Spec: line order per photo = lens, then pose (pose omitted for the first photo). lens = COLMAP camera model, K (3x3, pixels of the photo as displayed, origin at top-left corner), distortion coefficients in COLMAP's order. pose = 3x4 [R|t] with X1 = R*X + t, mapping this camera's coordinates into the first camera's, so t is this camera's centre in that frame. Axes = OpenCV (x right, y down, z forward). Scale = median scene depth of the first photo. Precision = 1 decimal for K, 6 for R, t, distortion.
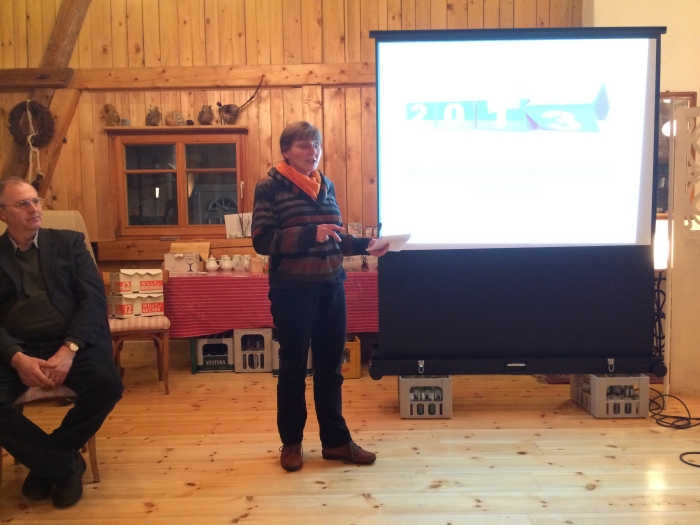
lens RADIAL K [[597.5, 0, 354.1], [0, 597.5, 263.2], [0, 0, 1]] dist [0.079138, -0.095638]
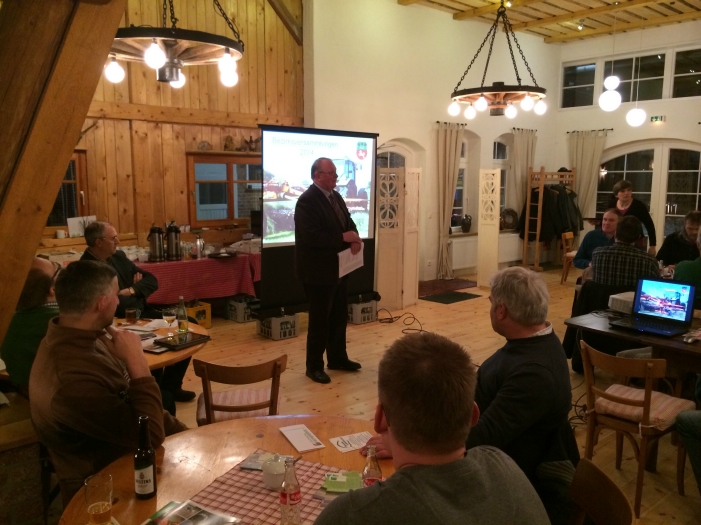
lens RADIAL K [[598.4, 0, 354.6], [0, 598.4, 263.2], [0, 0, 1]] dist [0.079138, -0.095638]
pose [[0.751909, -0.070508, 0.655485, -0.615698], [0.027037, 0.996726, 0.076200, -0.069819], [-0.658712, -0.039573, 0.751354, -0.336658]]
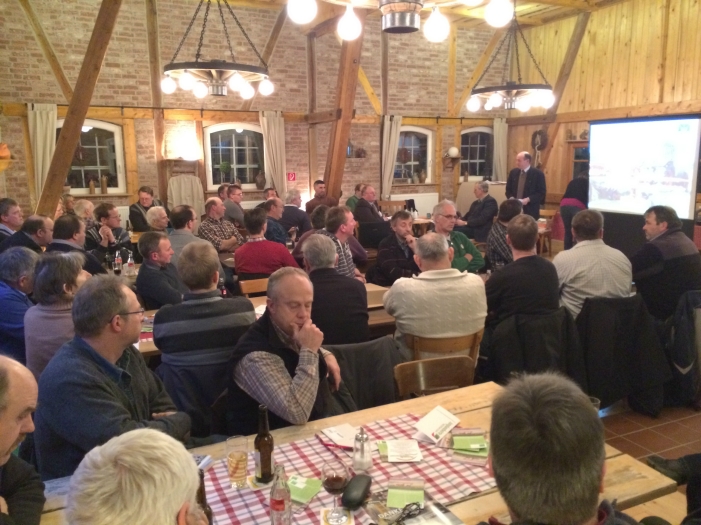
lens RADIAL K [[598.4, 0, 354.6], [0, 598.4, 263.2], [0, 0, 1]] dist [0.079138, -0.095638]
pose [[0.437991, 0.175884, -0.881606, 1.229503], [-0.065013, 0.984303, 0.164074, -0.101421], [0.896625, -0.014547, 0.442551, -0.618817]]
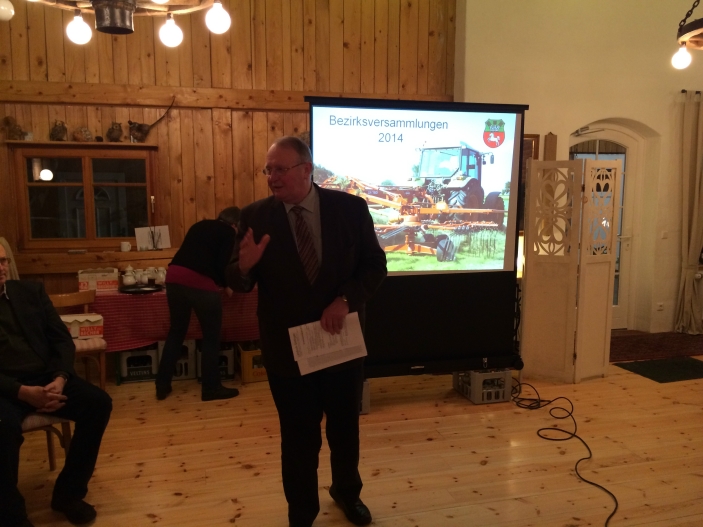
lens RADIAL K [[600.1, 0, 355.6], [0, 600.1, 264.2], [0, 0, 1]] dist [0.079138, -0.095638]
pose [[0.965853, -0.015301, 0.258639, -0.122933], [-0.000213, 0.998208, 0.059848, -0.083768], [-0.259091, -0.057859, 0.964118, -0.116447]]
